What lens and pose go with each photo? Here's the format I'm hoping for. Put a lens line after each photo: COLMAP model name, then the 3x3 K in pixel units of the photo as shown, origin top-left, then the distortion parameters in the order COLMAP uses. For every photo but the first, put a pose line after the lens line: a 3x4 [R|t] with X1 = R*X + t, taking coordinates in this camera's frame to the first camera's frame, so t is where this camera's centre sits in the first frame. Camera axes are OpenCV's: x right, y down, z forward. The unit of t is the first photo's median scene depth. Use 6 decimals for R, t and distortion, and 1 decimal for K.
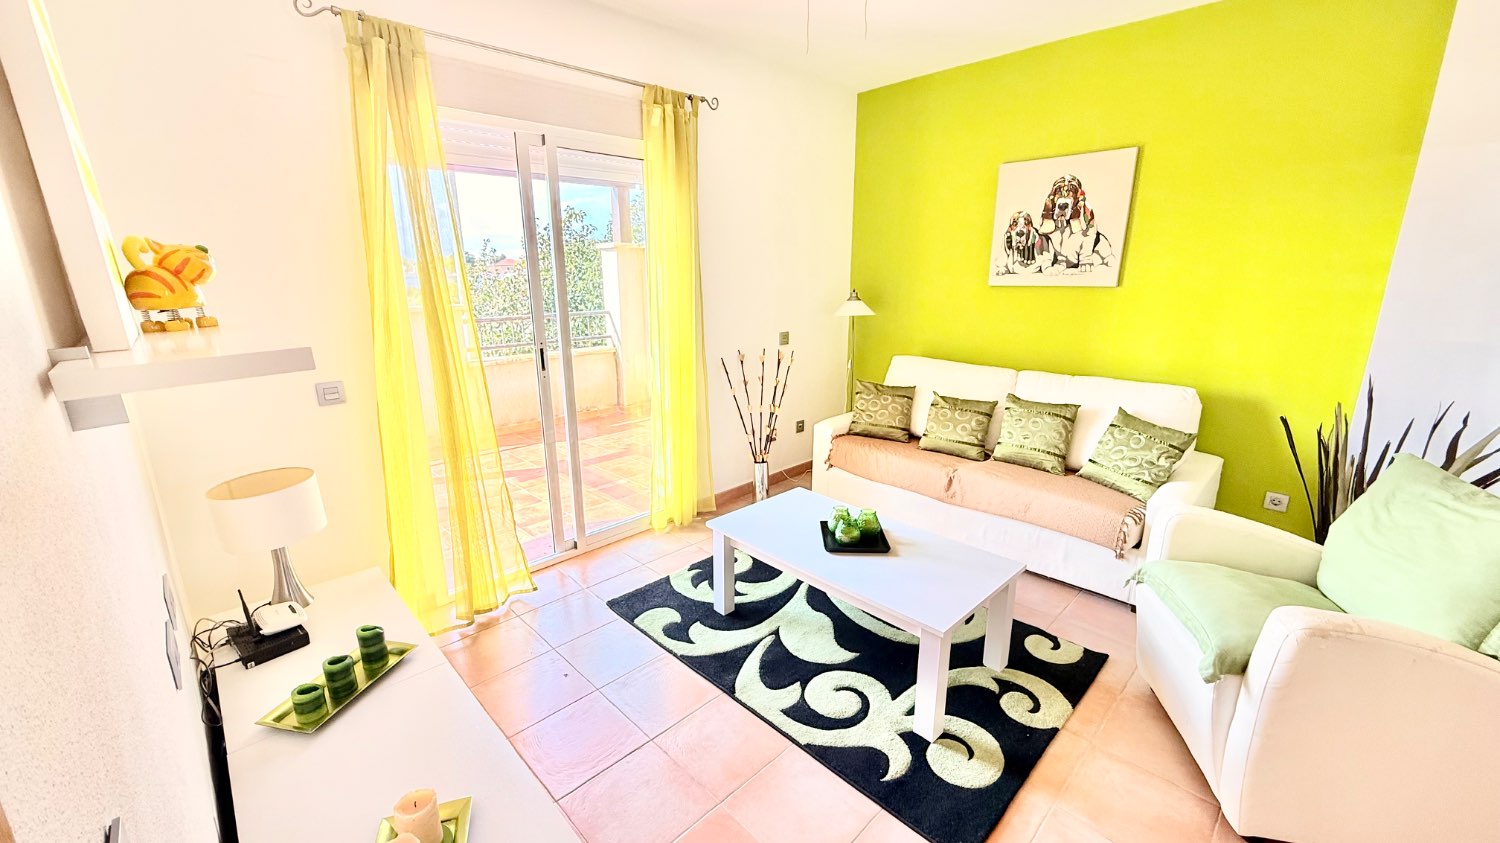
lens RADIAL K [[595.1, 0, 749.0], [0, 595.1, 415.8], [0, 0, 1]] dist [0.000636, -0.000237]
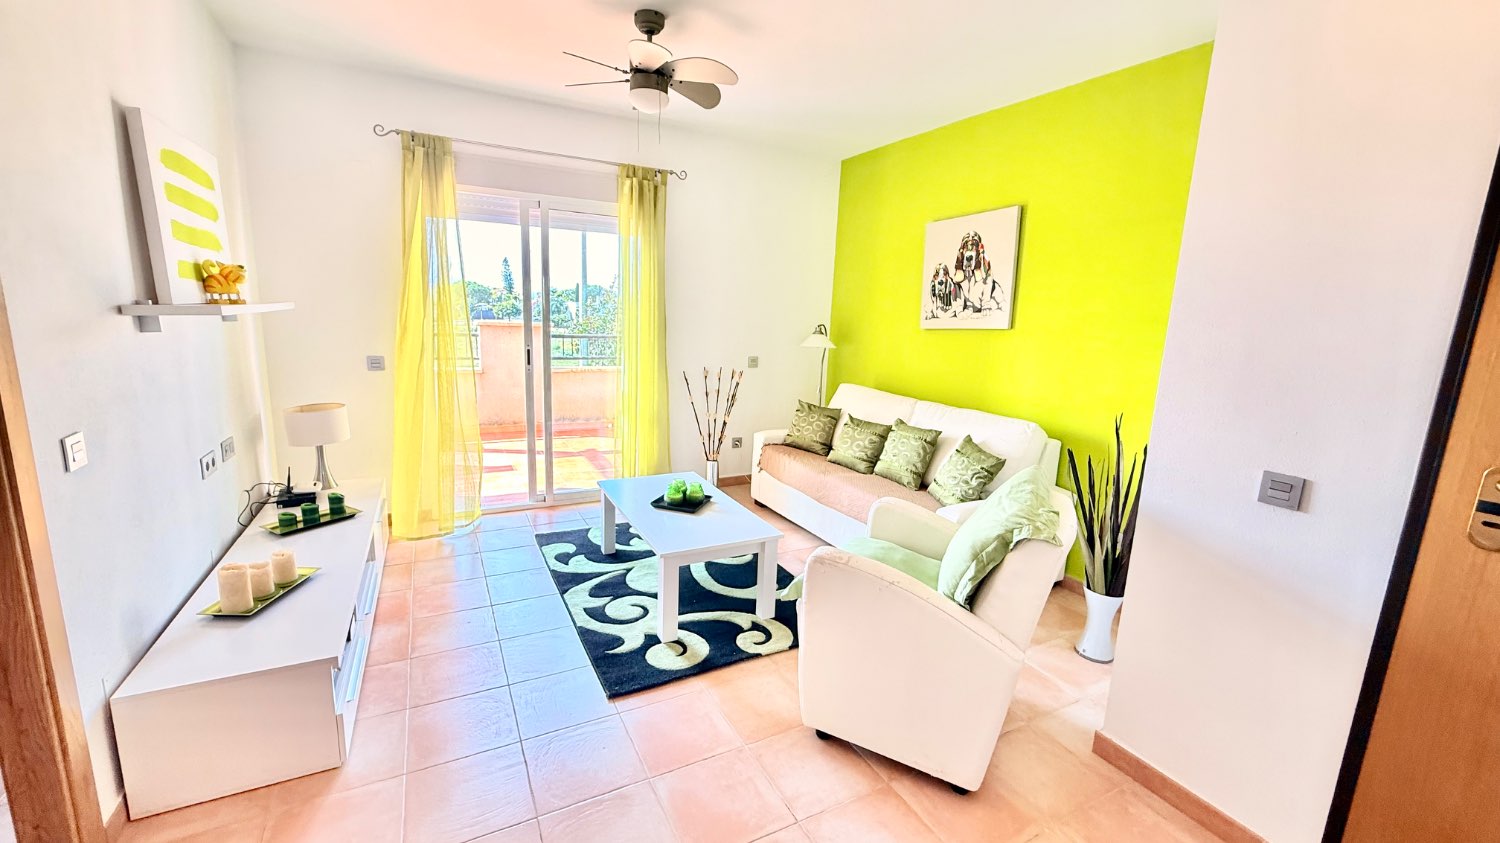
lens RADIAL K [[595.1, 0, 747.7], [0, 595.1, 416.5], [0, 0, 1]] dist [0.000636, -0.000237]
pose [[0.958160, 0.094309, -0.270249, 0.558091], [-0.112284, 0.992325, -0.051810, 0.060084], [0.263289, 0.079987, 0.961396, -0.200591]]
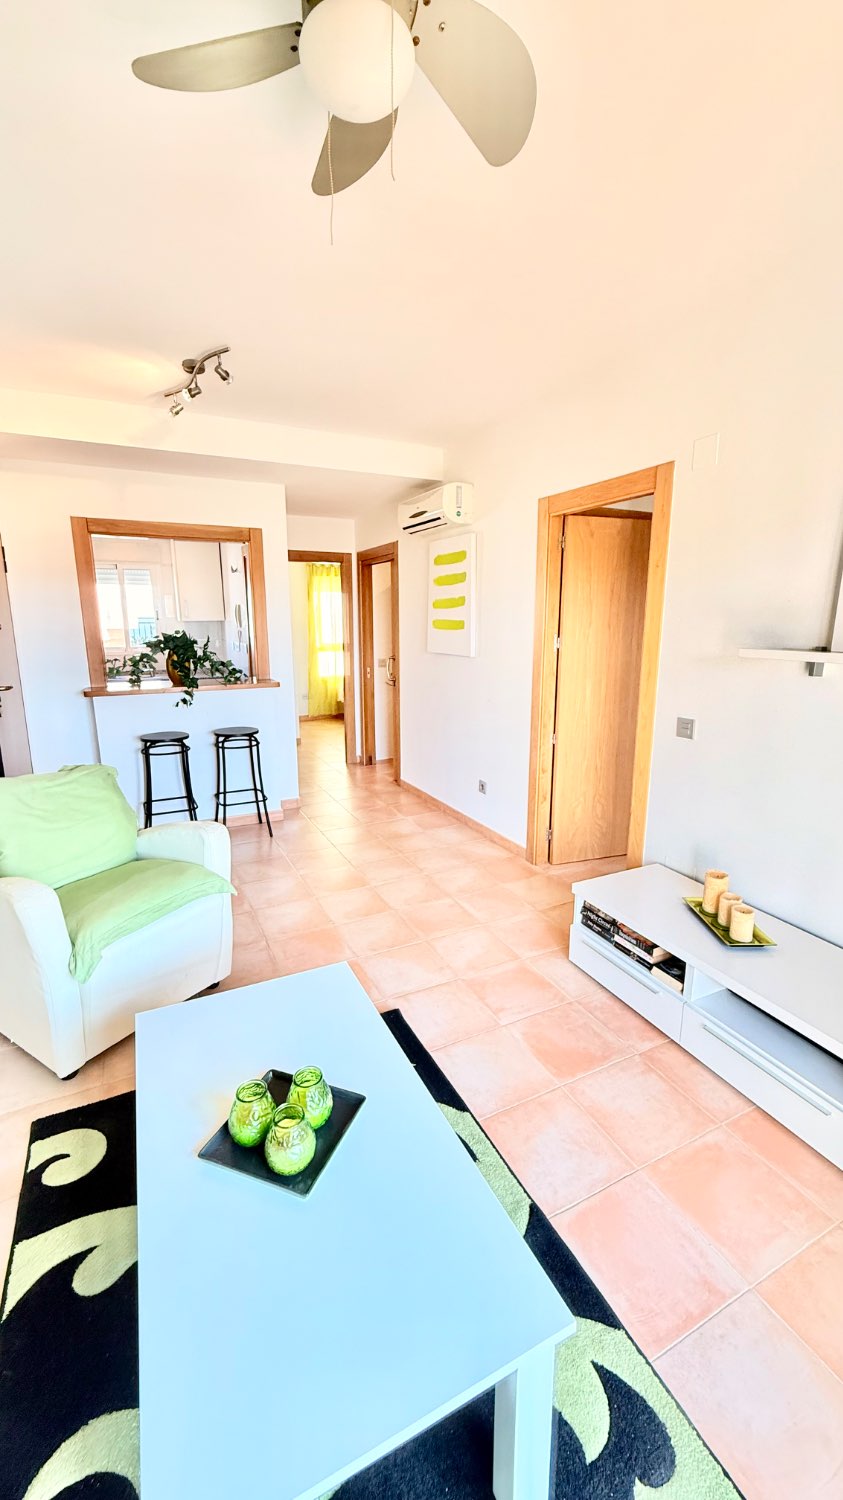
lens RADIAL K [[595.1, 0, 421.2], [0, 595.1, 744.1], [0, 0, 1]] dist [0.000636, -0.000237]
pose [[-0.948636, -0.059736, 0.310678, -0.068832], [0.079953, 0.904868, 0.418116, -0.270116], [-0.306099, 0.421480, -0.853615, 1.091447]]
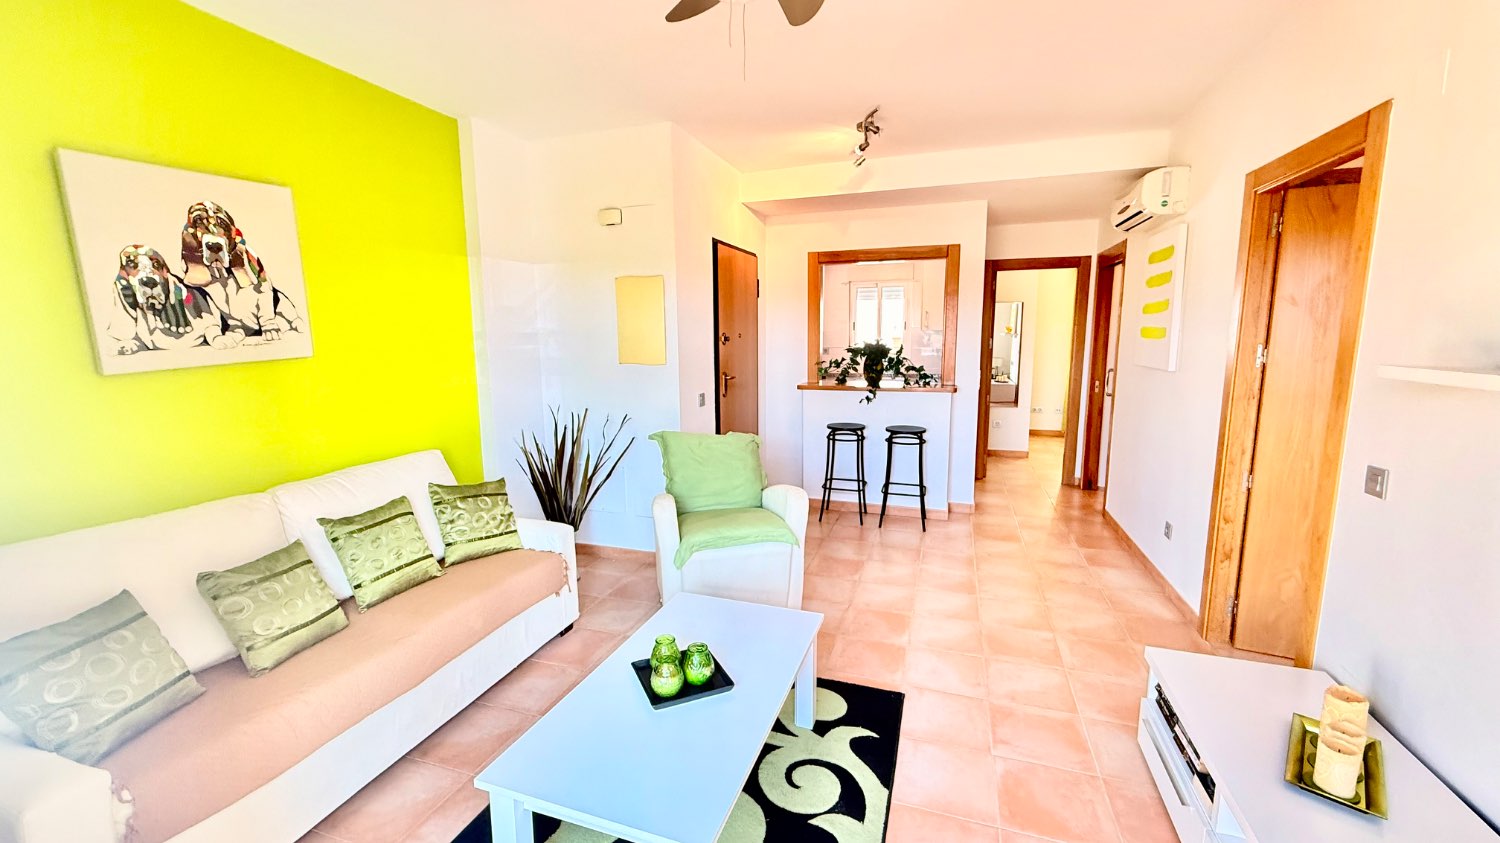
lens RADIAL K [[595.1, 0, 743.3], [0, 595.1, 418.4], [0, 0, 1]] dist [0.000636, -0.000237]
pose [[-0.442107, -0.121190, 0.888738, -0.427843], [0.224461, 0.944356, 0.240433, -0.237654], [-0.868423, 0.305785, -0.390304, 0.971218]]
